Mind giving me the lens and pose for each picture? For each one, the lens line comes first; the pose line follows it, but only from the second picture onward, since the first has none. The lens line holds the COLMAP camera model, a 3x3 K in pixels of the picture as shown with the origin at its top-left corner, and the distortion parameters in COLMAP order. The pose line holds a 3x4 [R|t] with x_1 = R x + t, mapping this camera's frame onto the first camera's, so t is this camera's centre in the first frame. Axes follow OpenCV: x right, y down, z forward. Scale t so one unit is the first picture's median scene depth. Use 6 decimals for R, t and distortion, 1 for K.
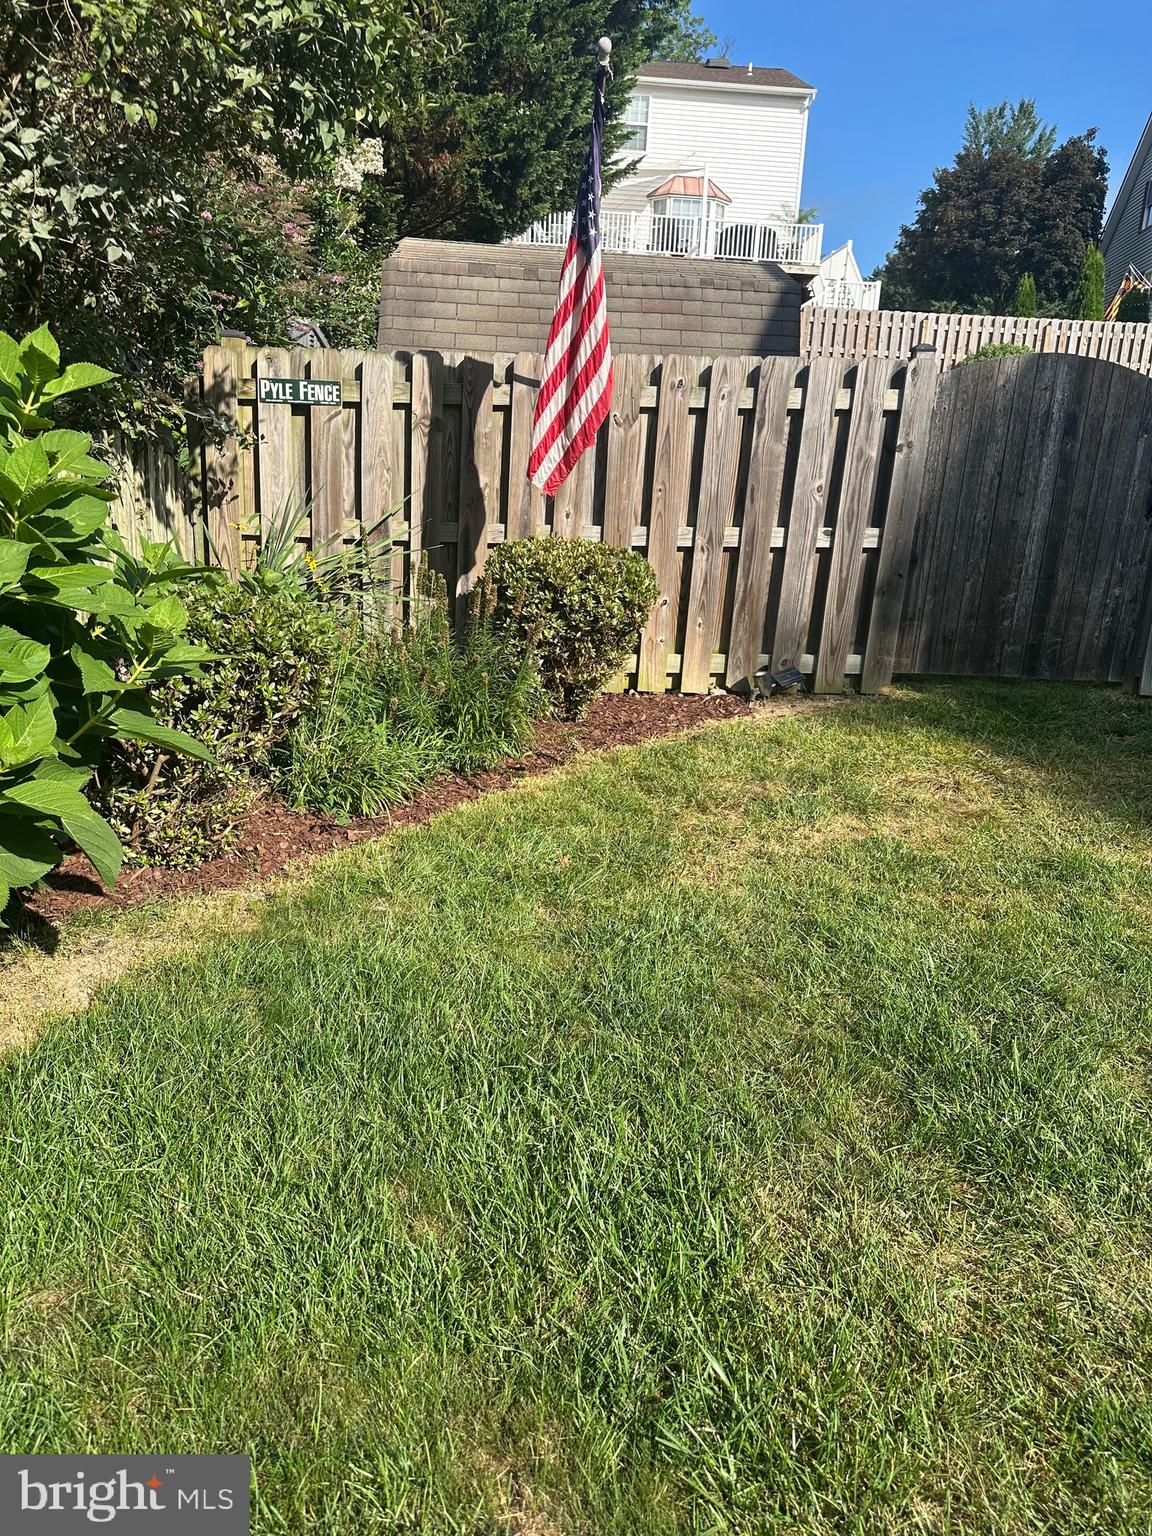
lens RADIAL K [[1080.3, 0, 575.6], [0, 1080.3, 779.6], [0, 0, 1]] dist [0.073278, -0.114753]
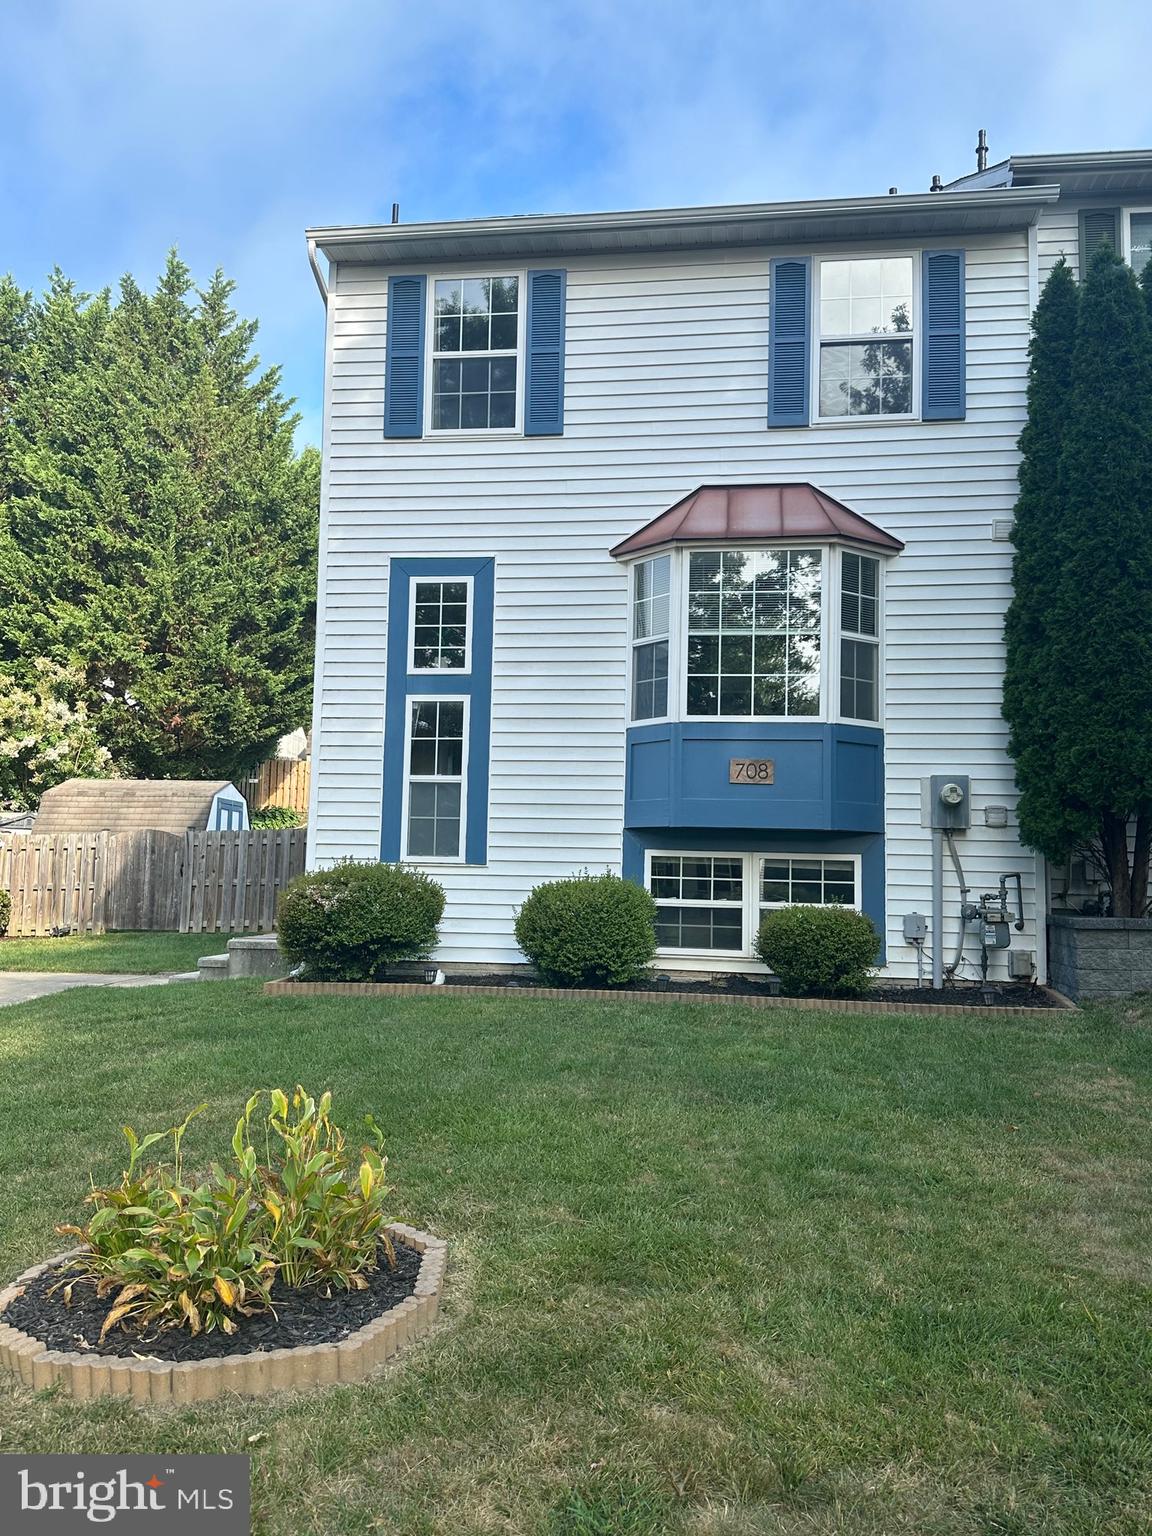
lens RADIAL K [[1285.0, 0, 576.0], [0, 1285.0, 768.0], [0, 0, 1]] dist [0.051112, -0.005577]
pose [[0.988924, -0.045768, -0.141190, 0.538597], [-0.008593, 0.932019, -0.362308, 0.198074], [0.148174, 0.359509, 0.921302, -0.581740]]
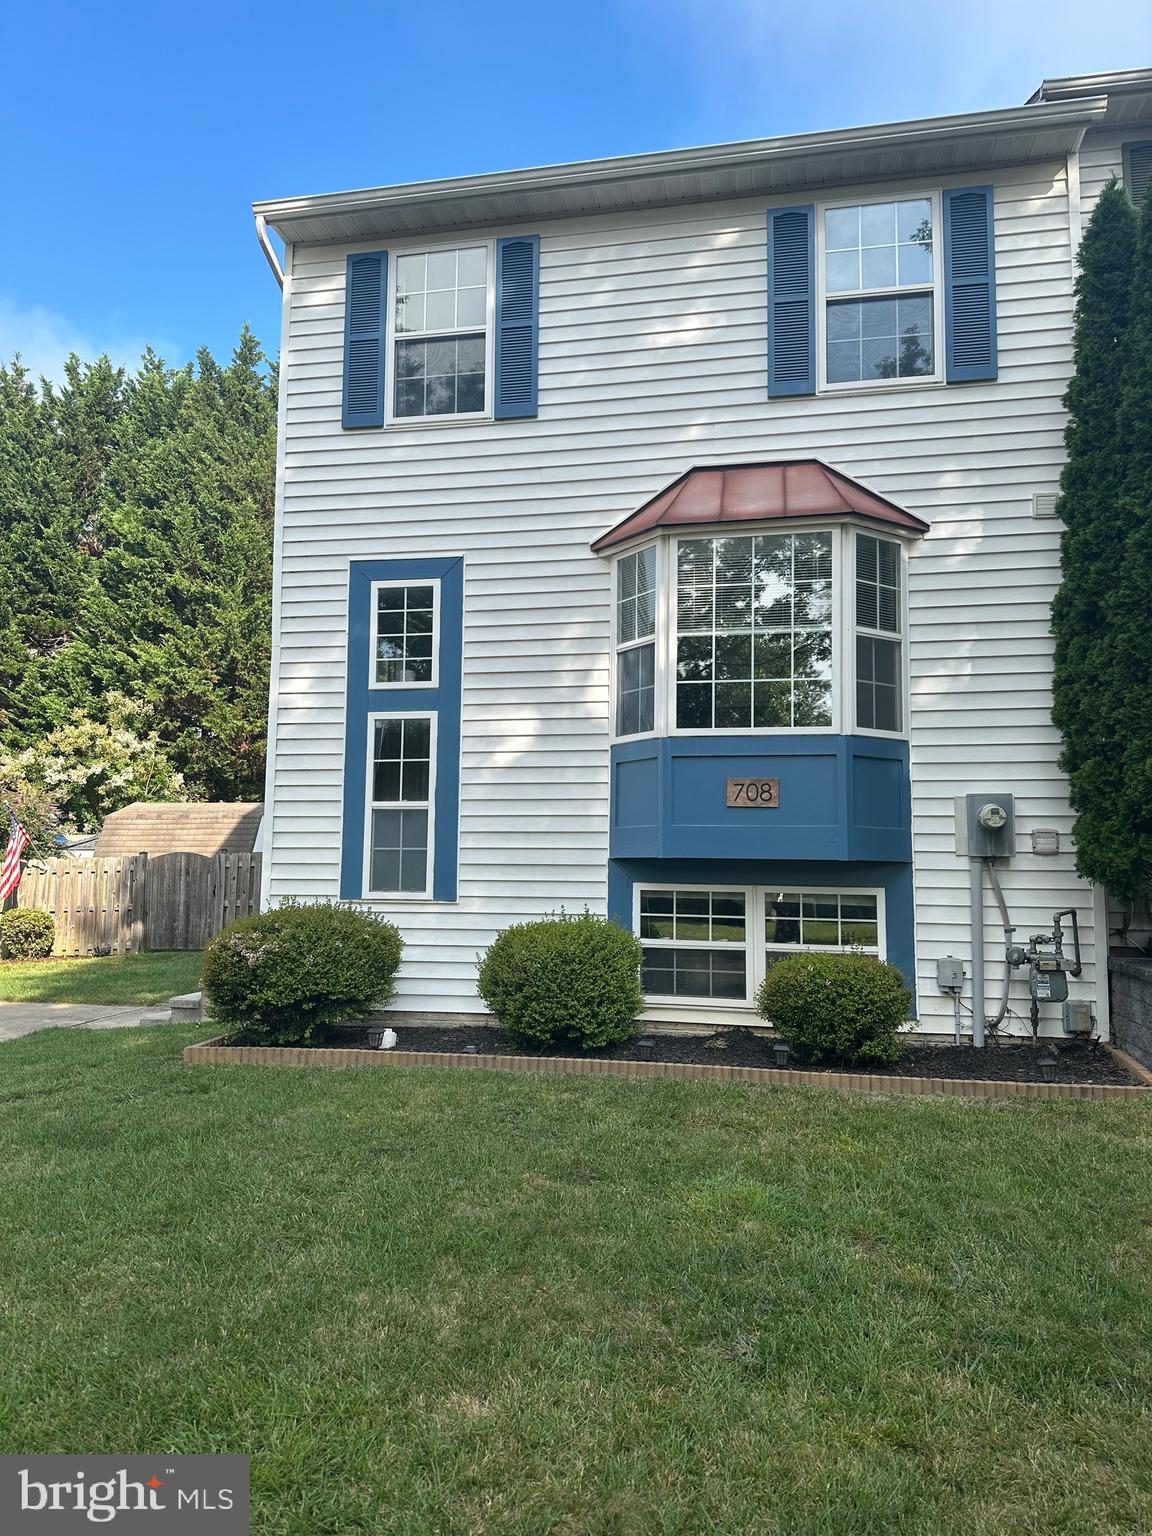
lens RADIAL K [[1080.3, 0, 575.6], [0, 1080.3, 779.6], [0, 0, 1]] dist [0.073278, -0.114753]
pose [[0.979012, -0.061427, -0.194327, 0.547852], [-0.013888, 0.931173, -0.364314, 0.146559], [0.203331, 0.359366, 0.910776, -0.454741]]
